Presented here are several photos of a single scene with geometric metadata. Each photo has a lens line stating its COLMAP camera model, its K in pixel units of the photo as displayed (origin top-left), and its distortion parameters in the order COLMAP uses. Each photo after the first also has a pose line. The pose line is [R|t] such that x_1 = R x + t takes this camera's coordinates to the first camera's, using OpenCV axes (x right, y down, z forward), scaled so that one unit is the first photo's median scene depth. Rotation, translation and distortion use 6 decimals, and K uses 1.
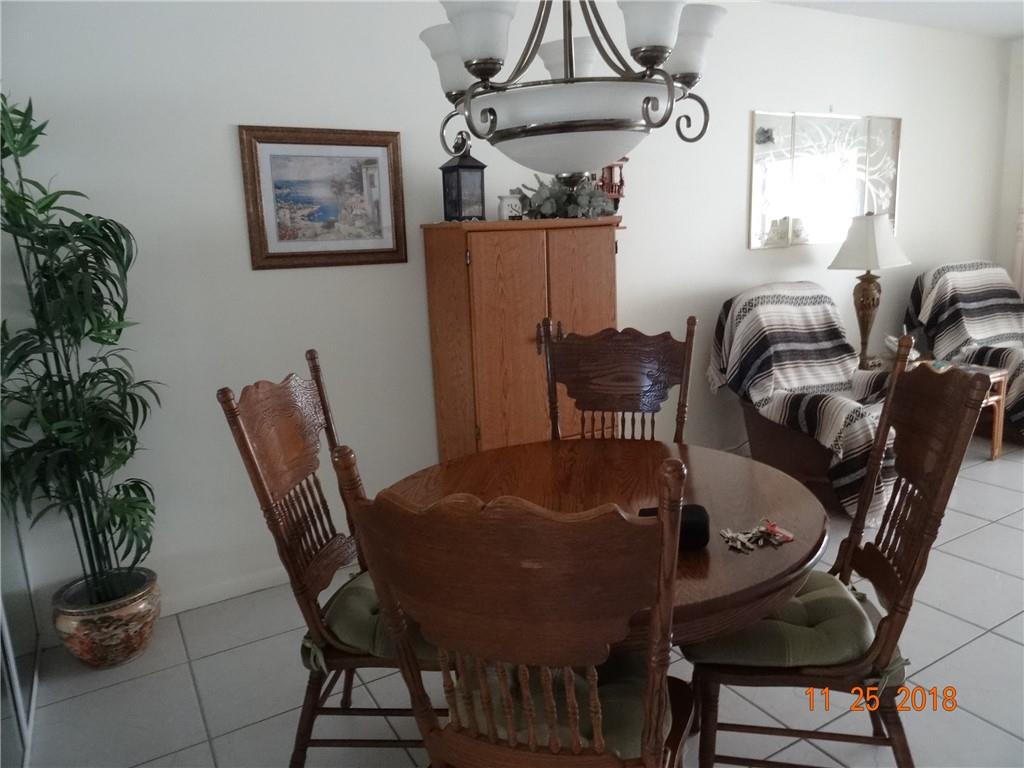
lens RADIAL K [[737.7, 0, 524.1], [0, 737.7, 383.3], [0, 0, 1]] dist [-0.003860, -0.000911]
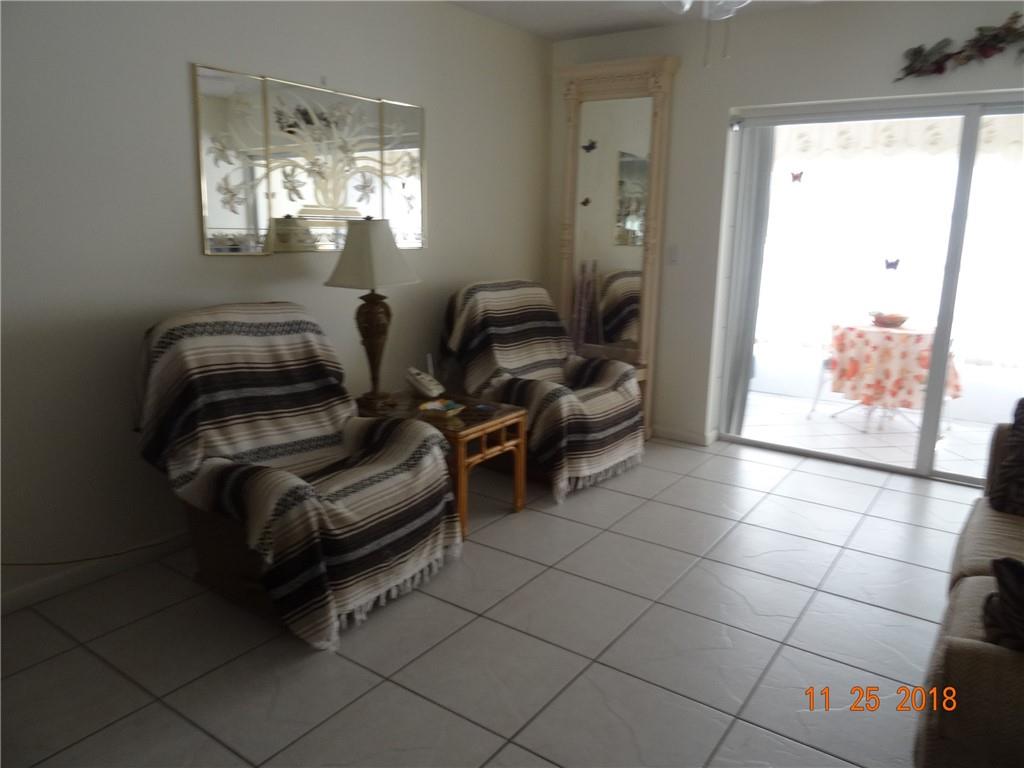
lens RADIAL K [[737.7, 0, 524.1], [0, 737.7, 383.3], [0, 0, 1]] dist [-0.003860, -0.000911]
pose [[0.906758, -0.027256, 0.420769, 0.292301], [0.026829, 0.999616, 0.006936, -0.054568], [-0.420796, 0.004999, 0.907141, 0.214680]]
